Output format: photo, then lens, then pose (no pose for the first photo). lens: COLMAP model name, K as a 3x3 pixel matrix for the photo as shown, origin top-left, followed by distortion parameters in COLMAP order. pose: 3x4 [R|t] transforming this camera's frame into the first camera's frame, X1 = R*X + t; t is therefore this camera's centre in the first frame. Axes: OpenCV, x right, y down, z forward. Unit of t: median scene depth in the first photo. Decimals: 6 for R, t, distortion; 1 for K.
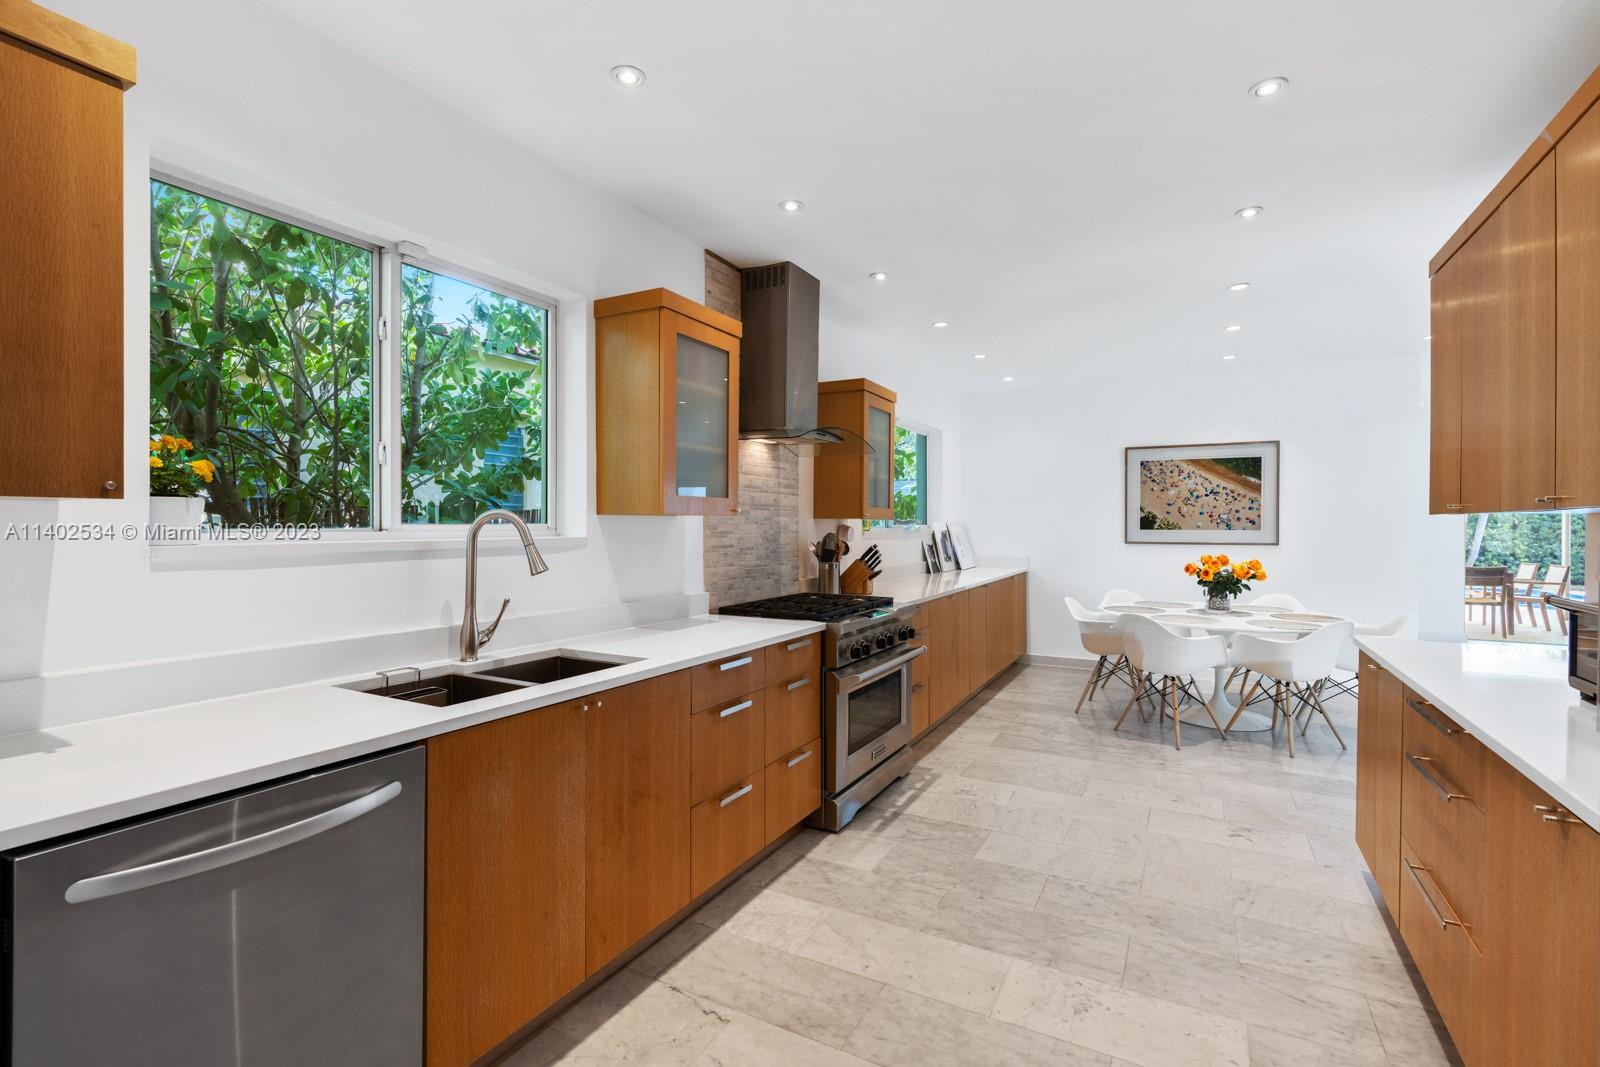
lens RADIAL K [[716.8, 0, 810.0], [0, 716.8, 528.8], [0, 0, 1]] dist [-0.001883, 0.000142]
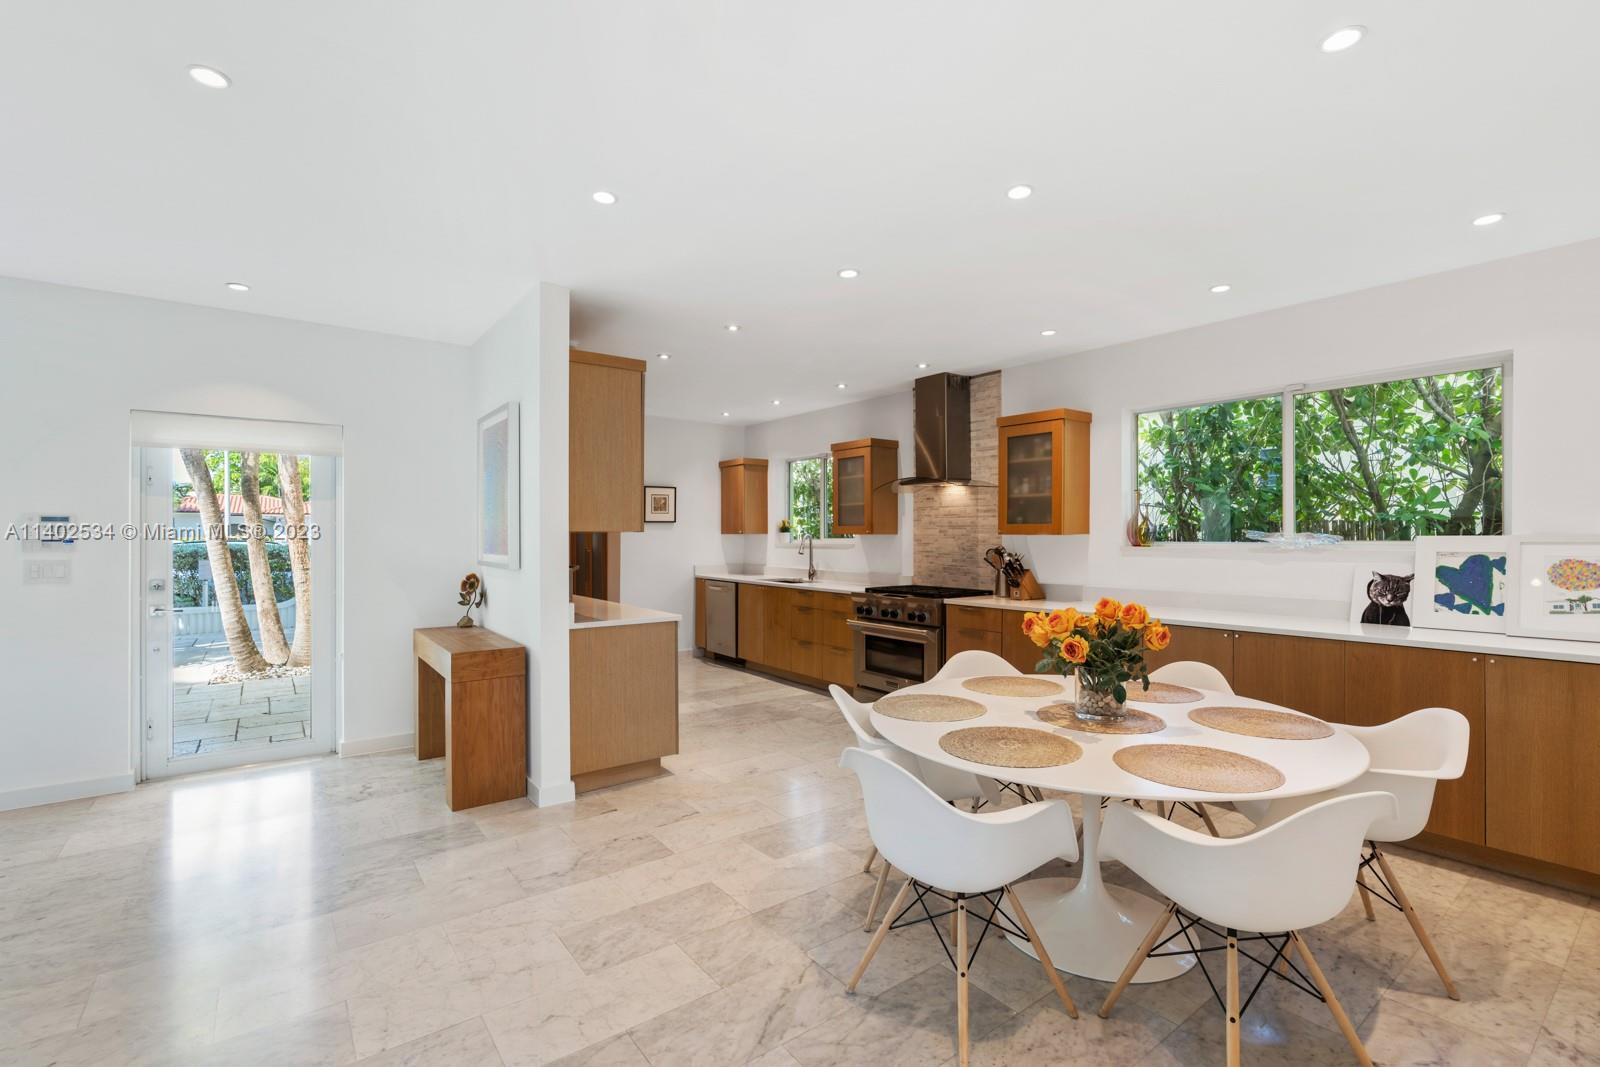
lens RADIAL K [[716.8, 0, 802.8], [0, 716.8, 535.9], [0, 0, 1]] dist [-0.001883, 0.000142]
pose [[-0.415576, -0.000345, -0.909558, 1.395485], [-0.003535, 0.999993, 0.001236, -0.012469], [0.909551, 0.003729, -0.415575, 1.287339]]
